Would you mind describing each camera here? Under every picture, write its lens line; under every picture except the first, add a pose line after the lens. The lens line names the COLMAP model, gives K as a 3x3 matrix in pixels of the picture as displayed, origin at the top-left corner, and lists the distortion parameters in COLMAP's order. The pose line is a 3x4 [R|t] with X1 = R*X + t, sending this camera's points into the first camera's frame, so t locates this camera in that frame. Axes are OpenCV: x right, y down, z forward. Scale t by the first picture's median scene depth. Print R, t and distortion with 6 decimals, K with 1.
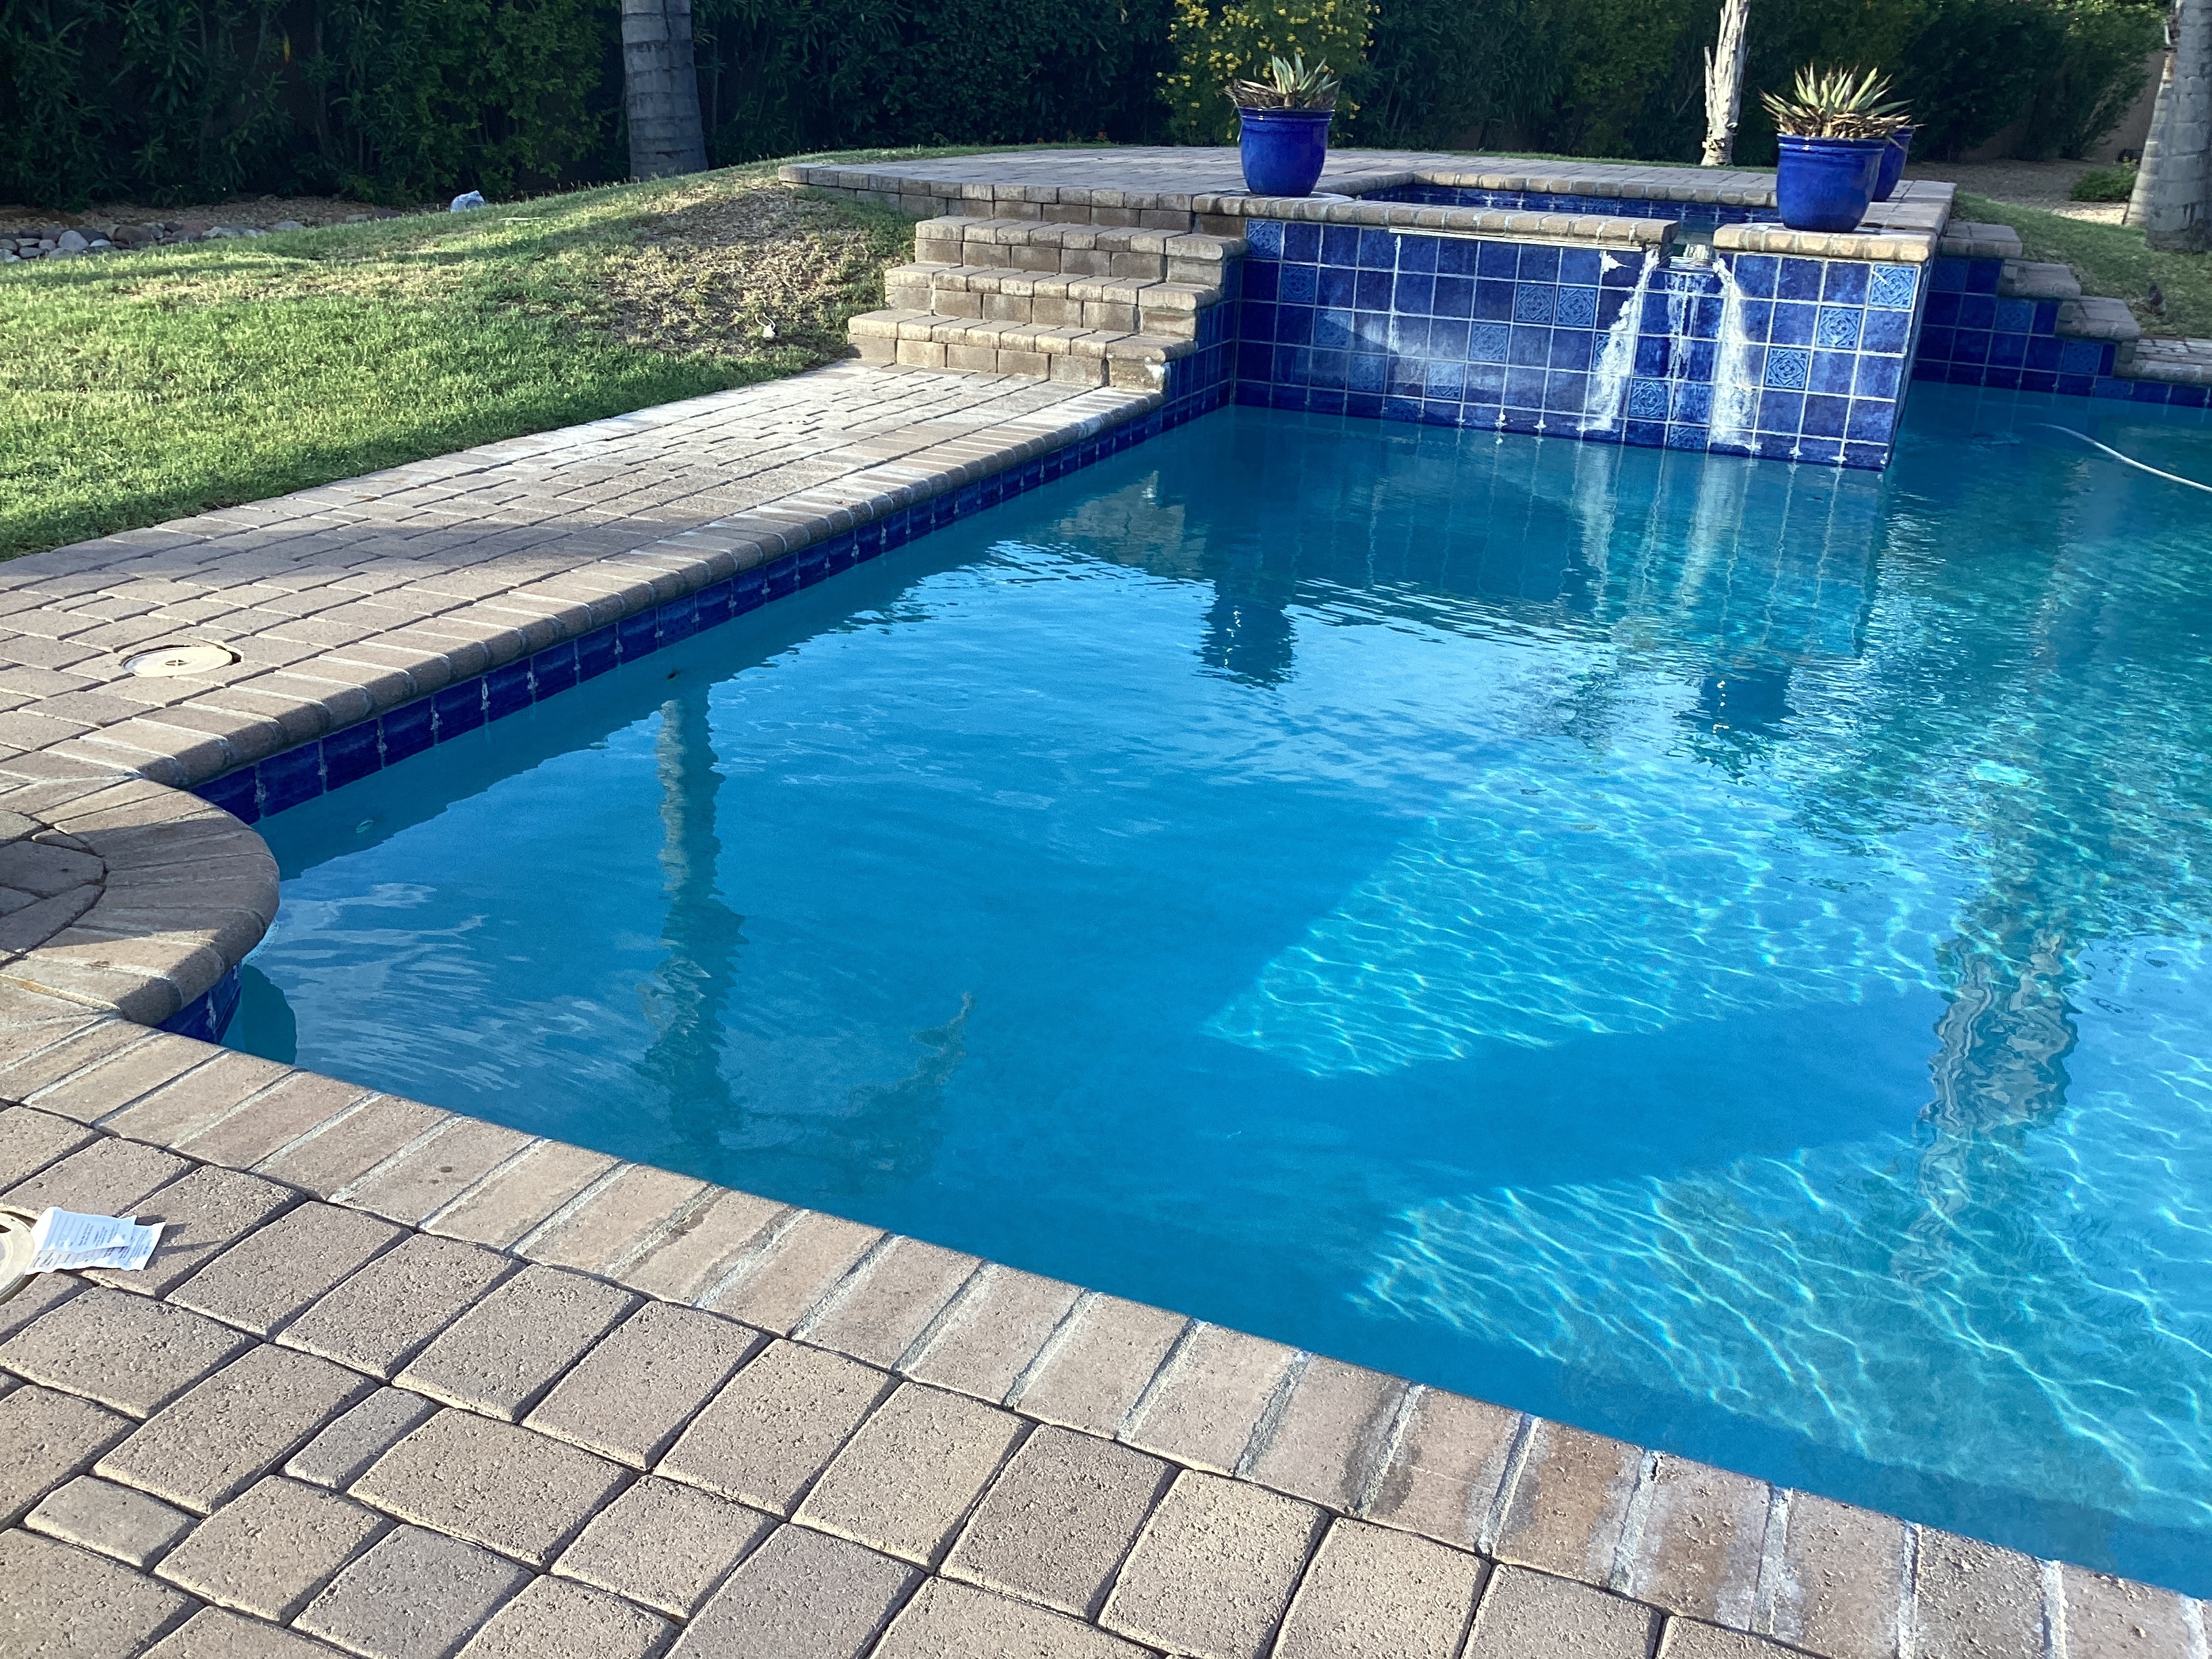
lens RADIAL K [[2024.8, 0, 1106.0], [0, 2024.8, 829.5], [0, 0, 1]] dist [0.094205, -0.201172]
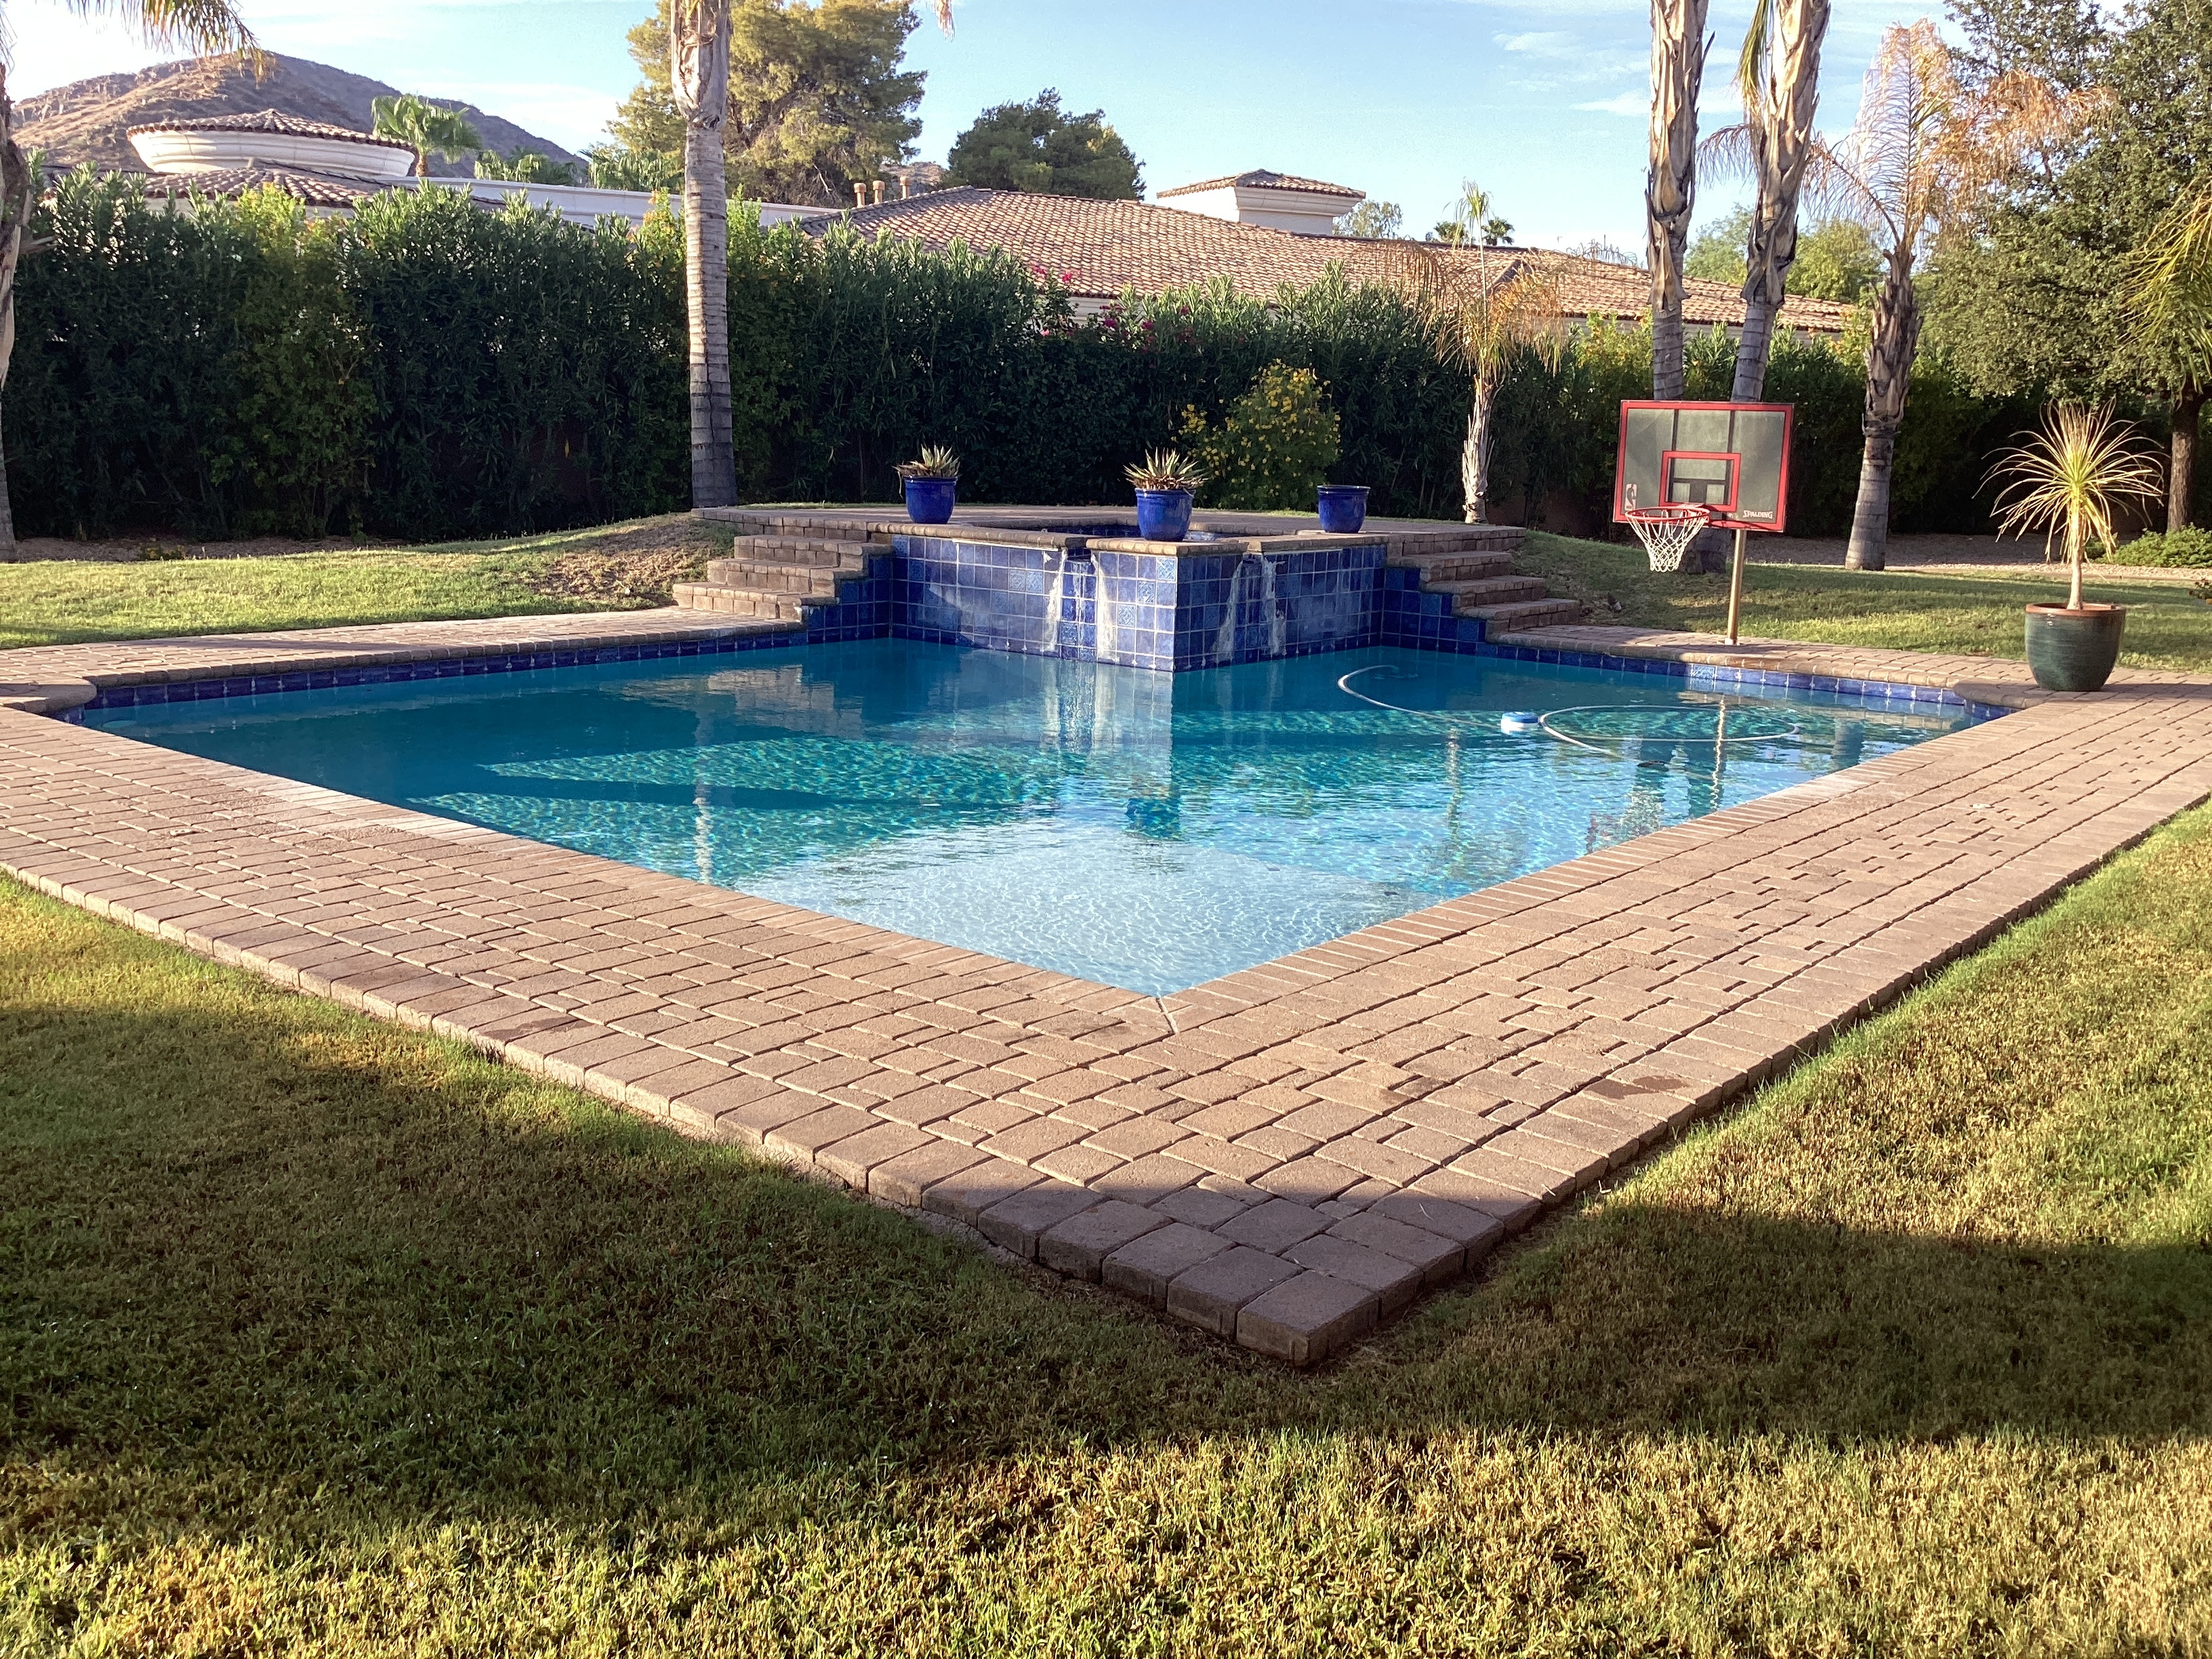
lens RADIAL K [[2024.8, 0, 1106.0], [0, 2024.8, 829.5], [0, 0, 1]] dist [0.094205, -0.201172]
pose [[0.960907, 0.043213, -0.273478, 0.778127], [-0.091838, 0.981571, -0.167584, 0.242189], [0.261196, 0.186148, 0.947167, -0.604947]]
